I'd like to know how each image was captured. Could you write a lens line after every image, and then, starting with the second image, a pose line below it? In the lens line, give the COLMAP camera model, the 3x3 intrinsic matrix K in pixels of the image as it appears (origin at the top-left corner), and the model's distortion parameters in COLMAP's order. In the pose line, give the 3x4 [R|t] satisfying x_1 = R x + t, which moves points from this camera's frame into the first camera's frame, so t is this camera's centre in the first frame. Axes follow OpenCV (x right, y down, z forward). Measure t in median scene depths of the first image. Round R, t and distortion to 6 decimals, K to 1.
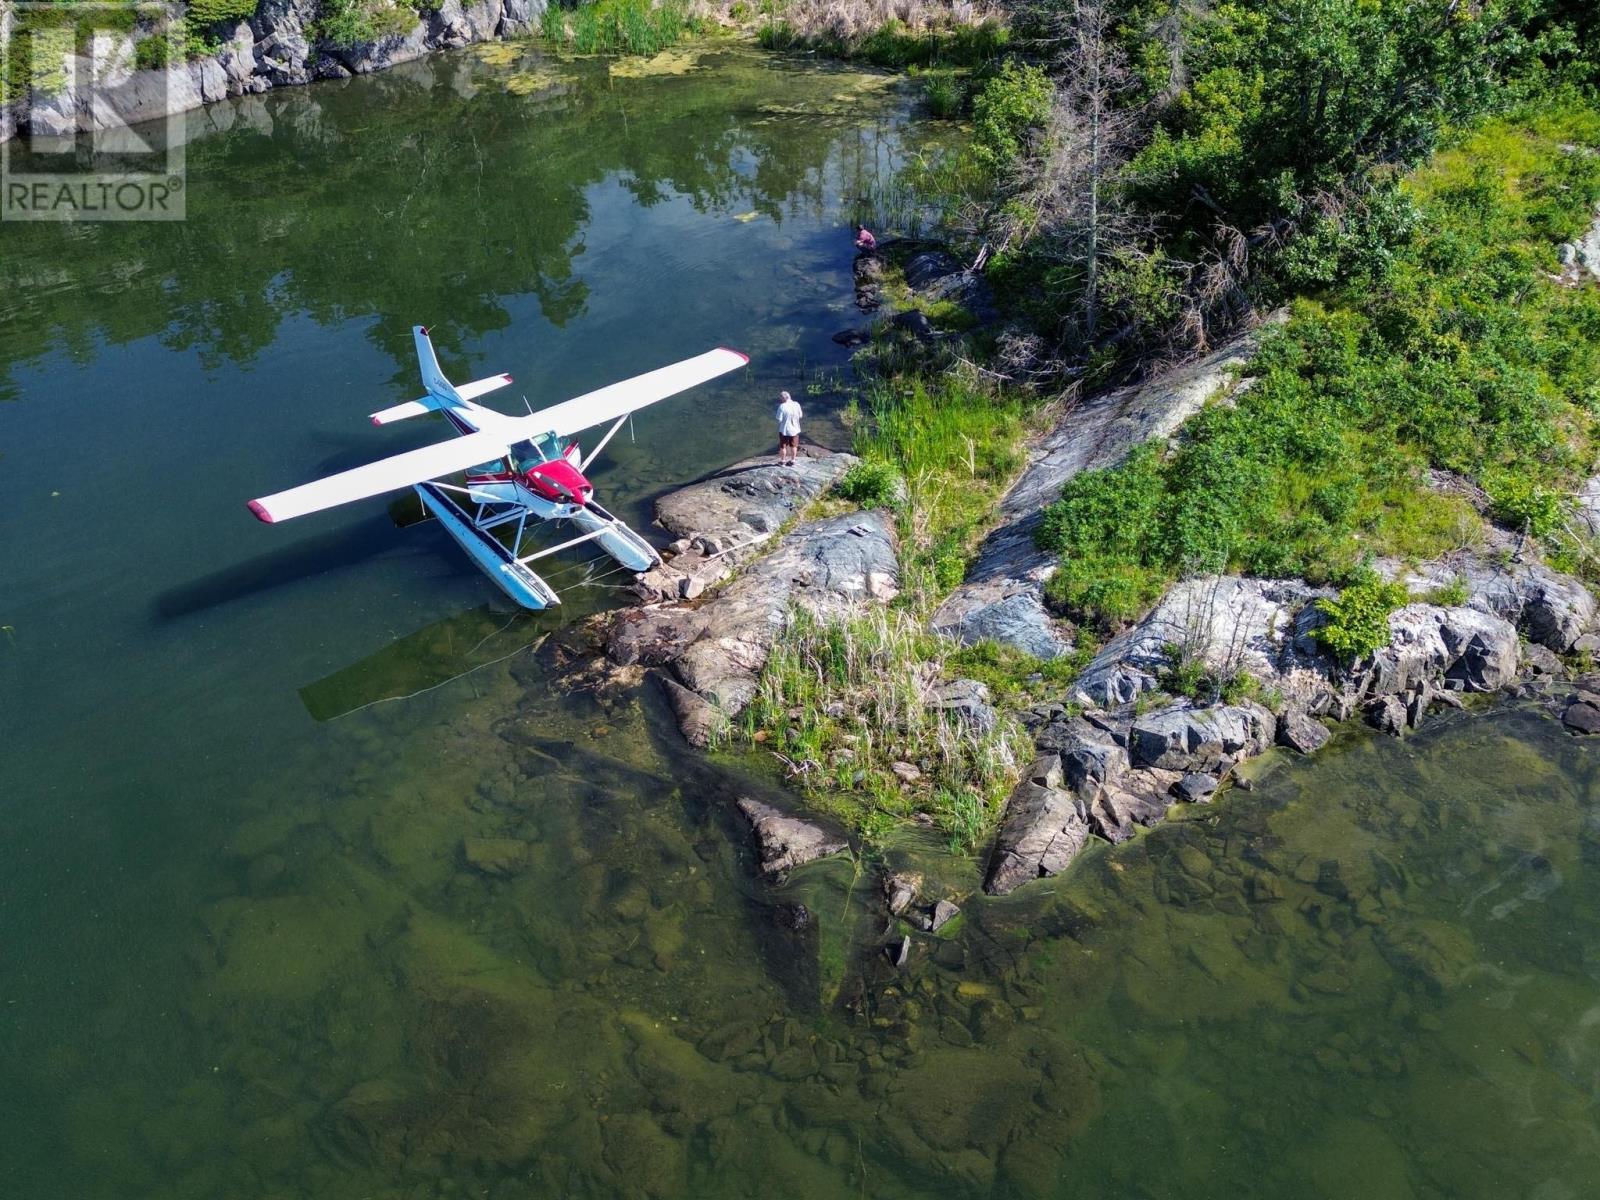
lens RADIAL K [[1506.1, 0, 785.9], [0, 1506.1, 577.6], [0, 0, 1]] dist [0.046331, 0.000000]
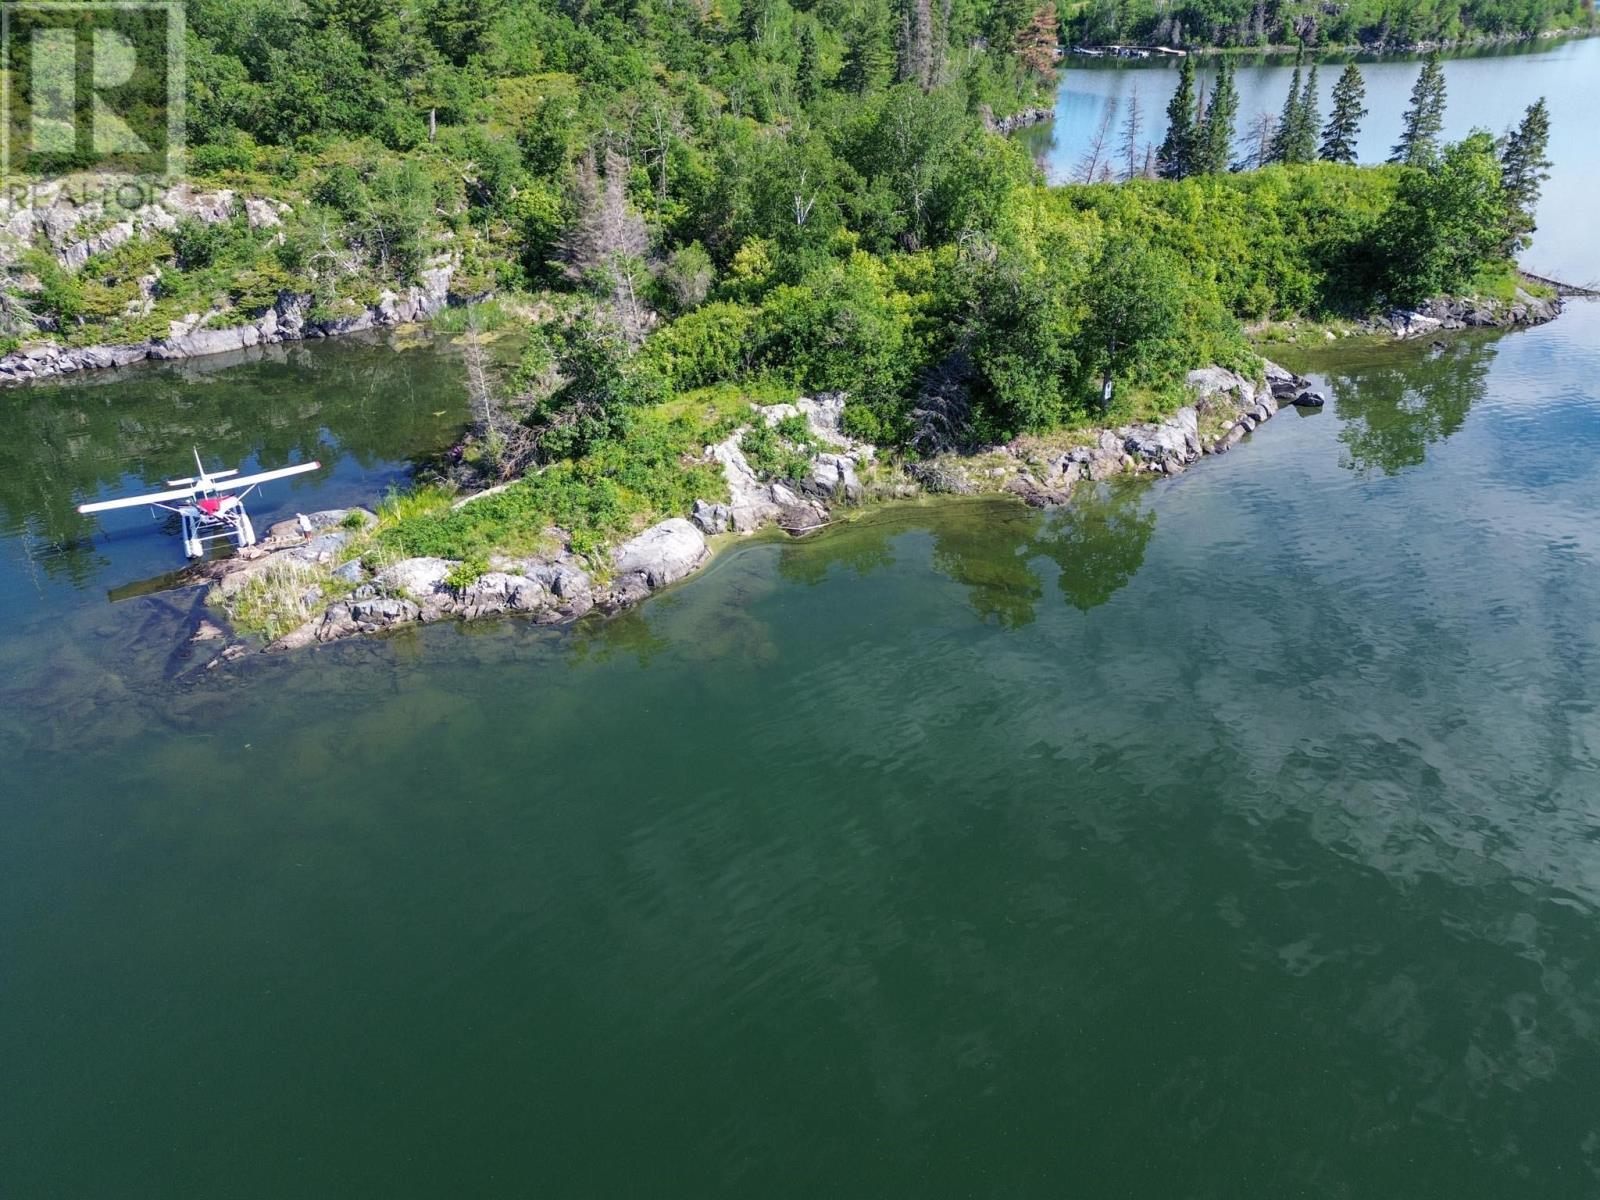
lens RADIAL K [[1104.0, 0, 814.3], [0, 1104.0, 601.9], [0, 0, 1]] dist [0.023881, -0.038581]
pose [[0.993592, 0.075425, -0.084180, 0.961272], [-0.082606, 0.992921, -0.085352, 0.156721], [0.077146, 0.091759, 0.992788, -0.668709]]
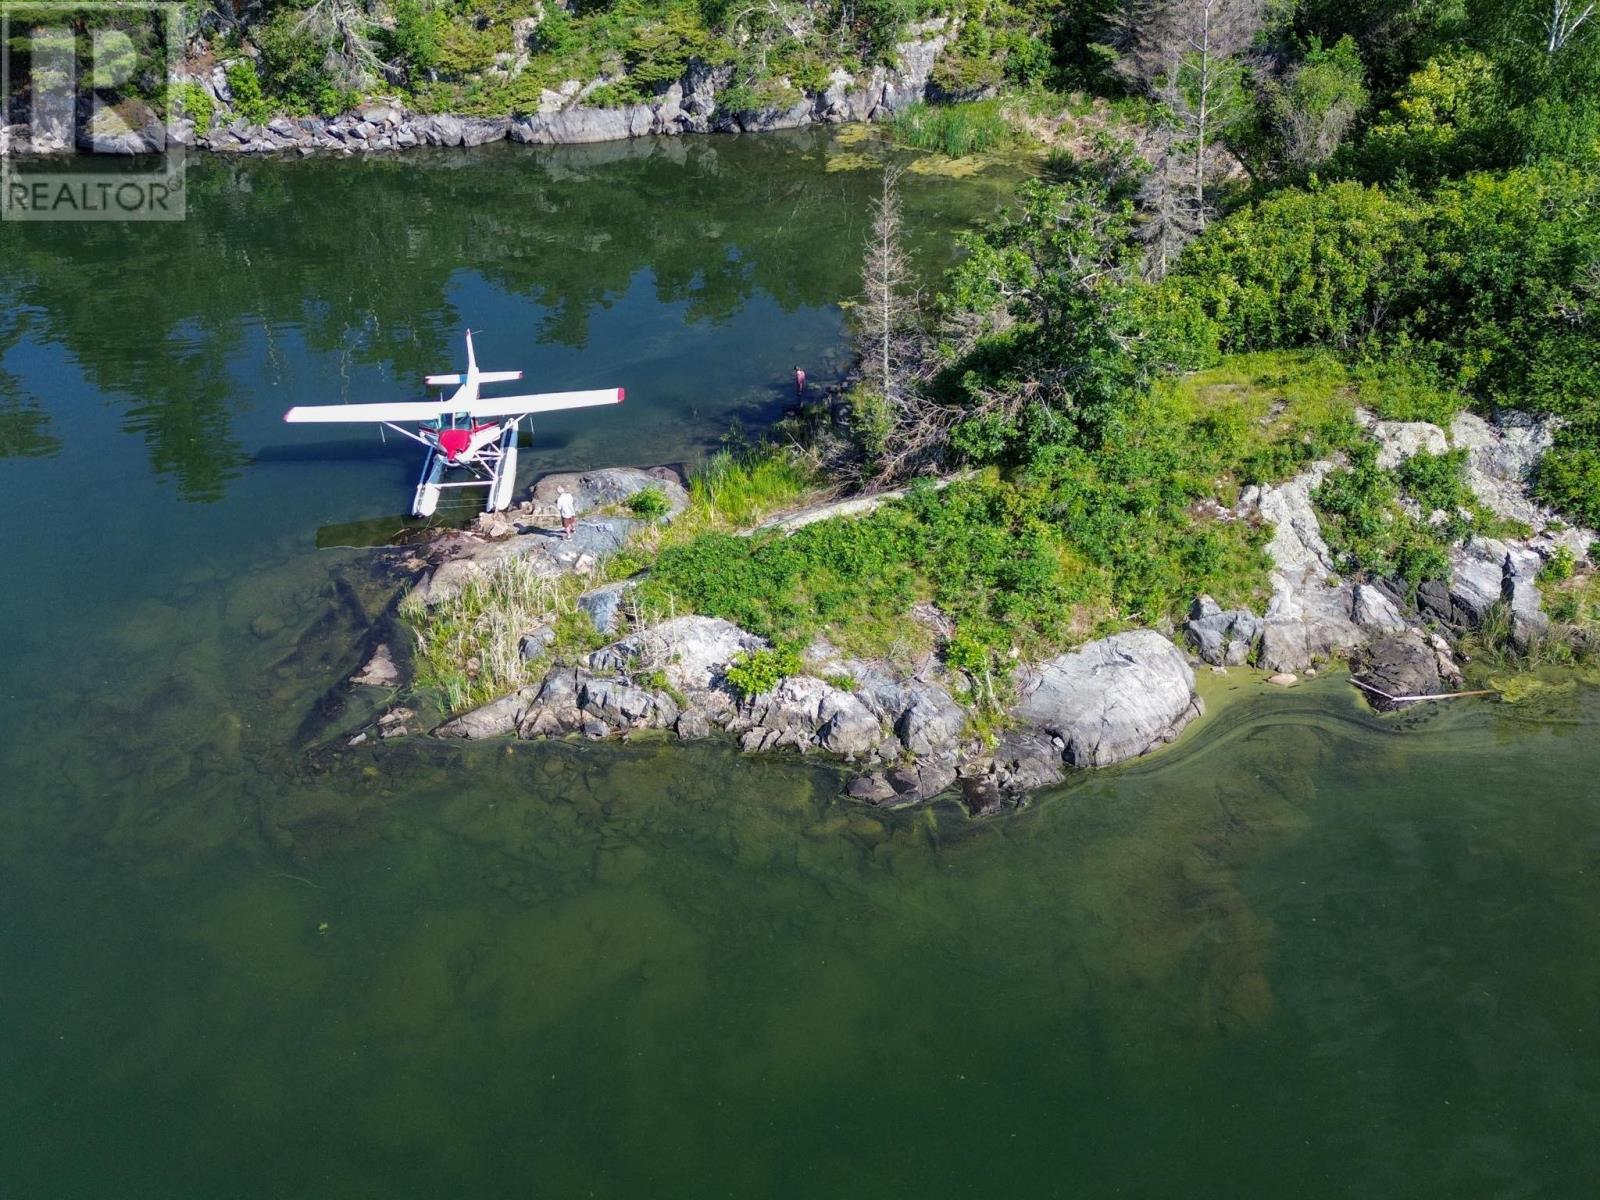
lens RADIAL K [[1506.1, 0, 795.5], [0, 1506.1, 573.5], [0, 0, 1]] dist [0.046331, 0.000000]
pose [[0.846663, 0.302782, -0.437590, 0.880025], [-0.300349, 0.950739, 0.076721, -0.160488], [0.439263, 0.066473, 0.895896, -0.258540]]
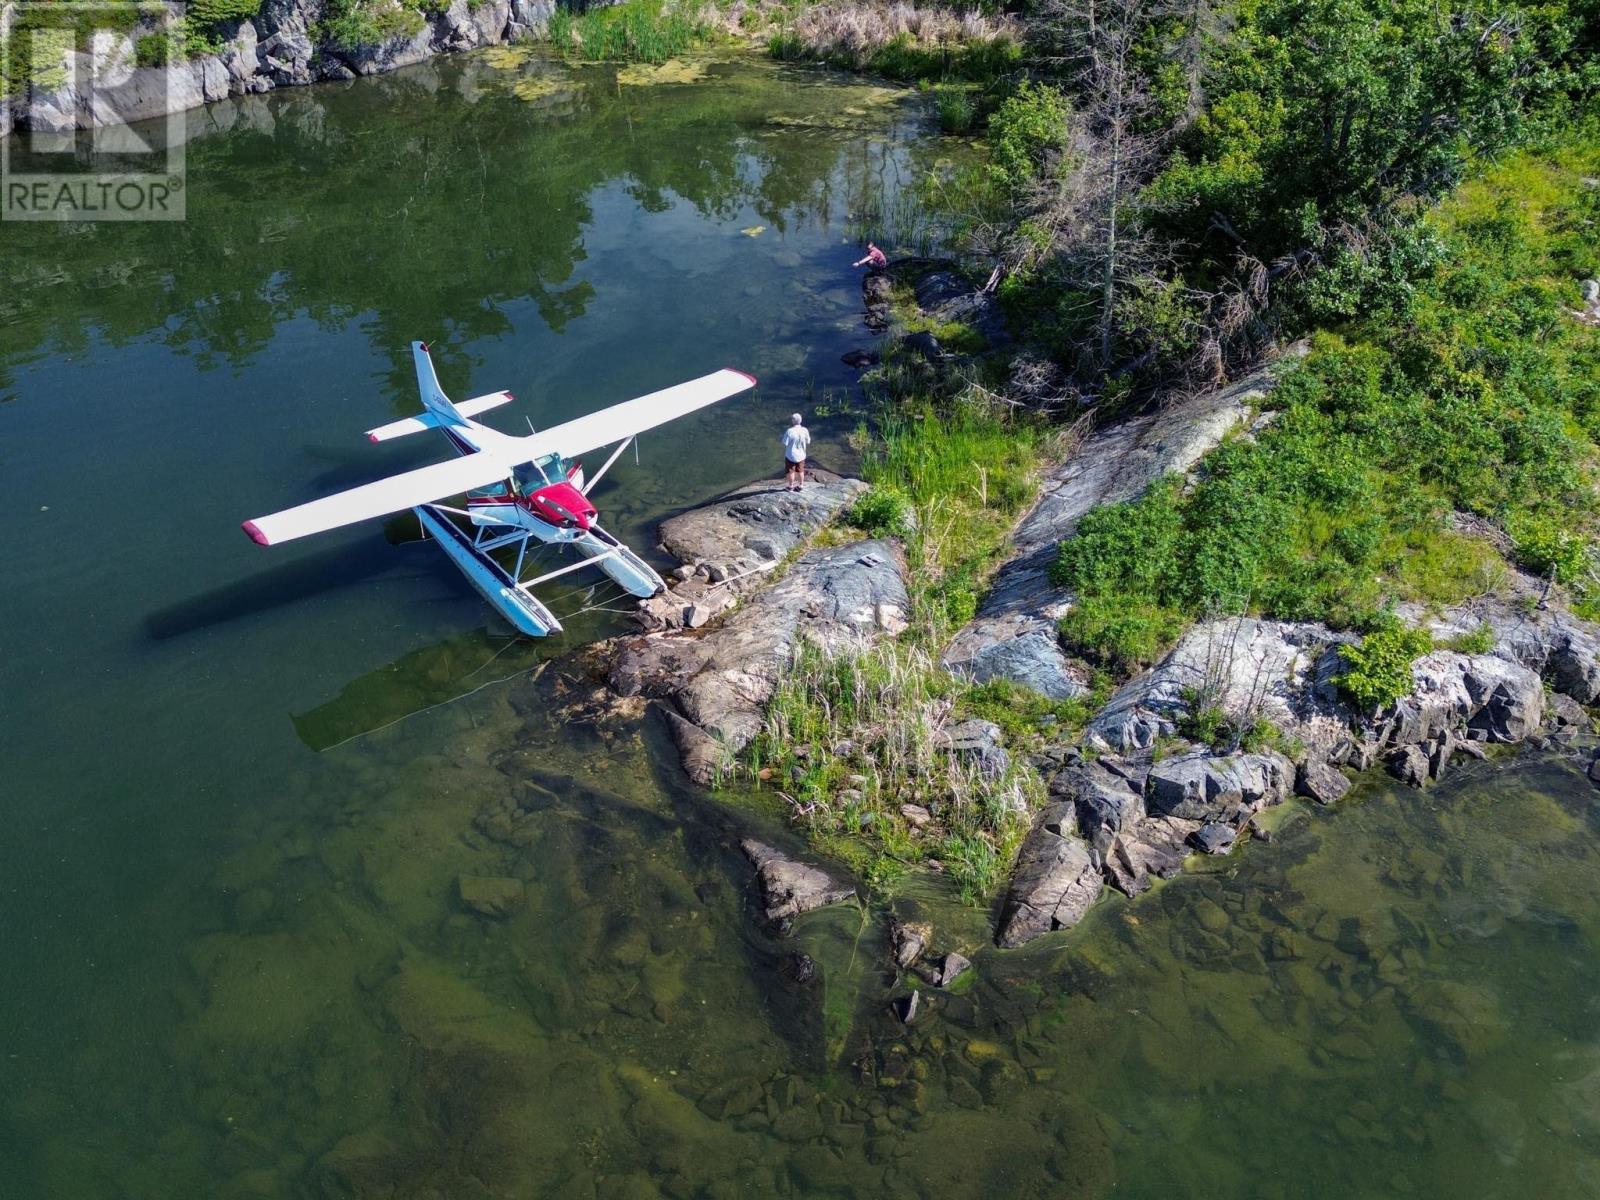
lens RADIAL K [[1506.1, 0, 786.3], [0, 1506.1, 576.2], [0, 0, 1]] dist [0.046331, 0.000000]
pose [[0.999785, 0.019997, 0.005524, -0.009824], [-0.019981, 0.999796, -0.002853, -0.017257], [-0.005580, 0.002742, 0.999981, 0.022910]]
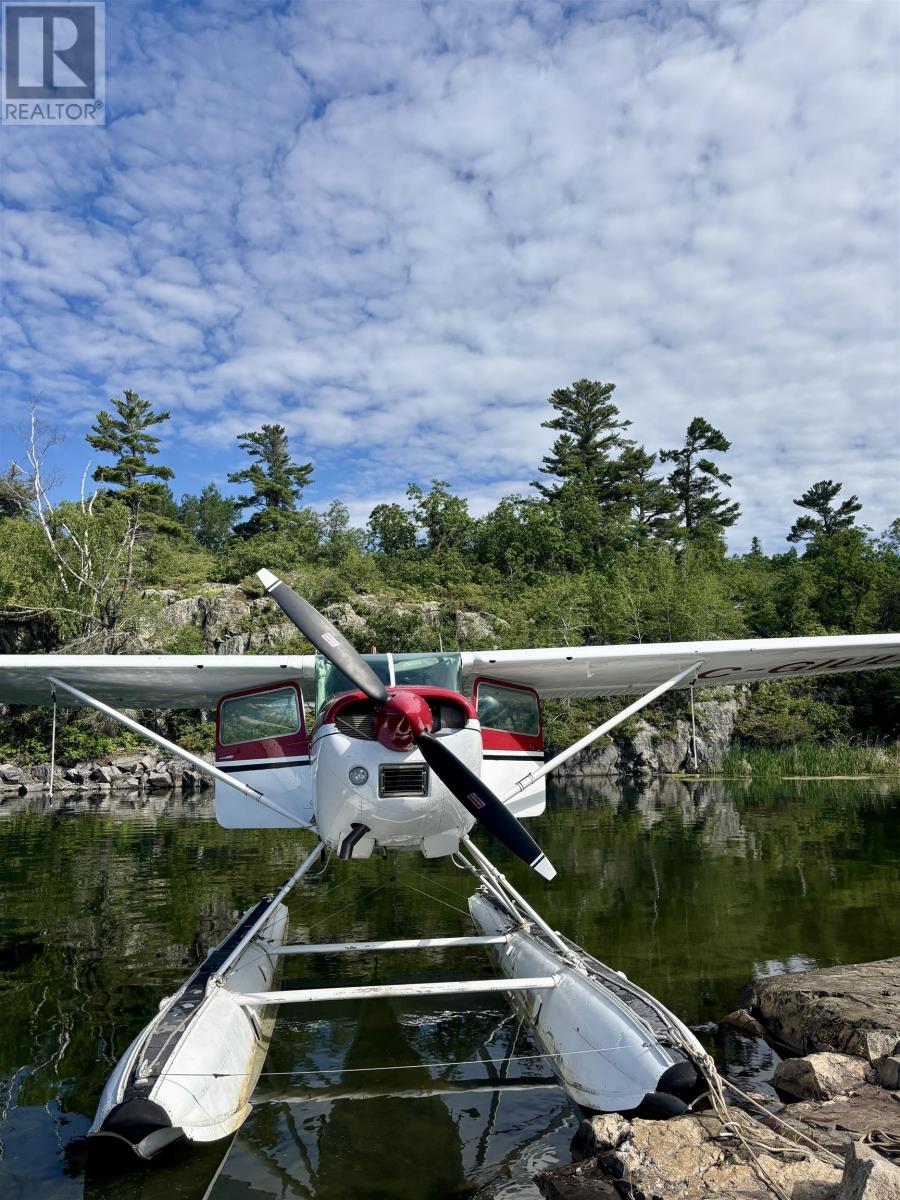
lens RADIAL K [[902.9, 0, 450.2], [0, 902.9, 591.7], [0, 0, 1]] dist [0.043241, 0.000108]
pose [[0.887876, -0.057111, -0.456525, -0.052855], [-0.270854, 0.737211, -0.618998, 0.029618], [0.371907, 0.673245, 0.639083, 0.855110]]
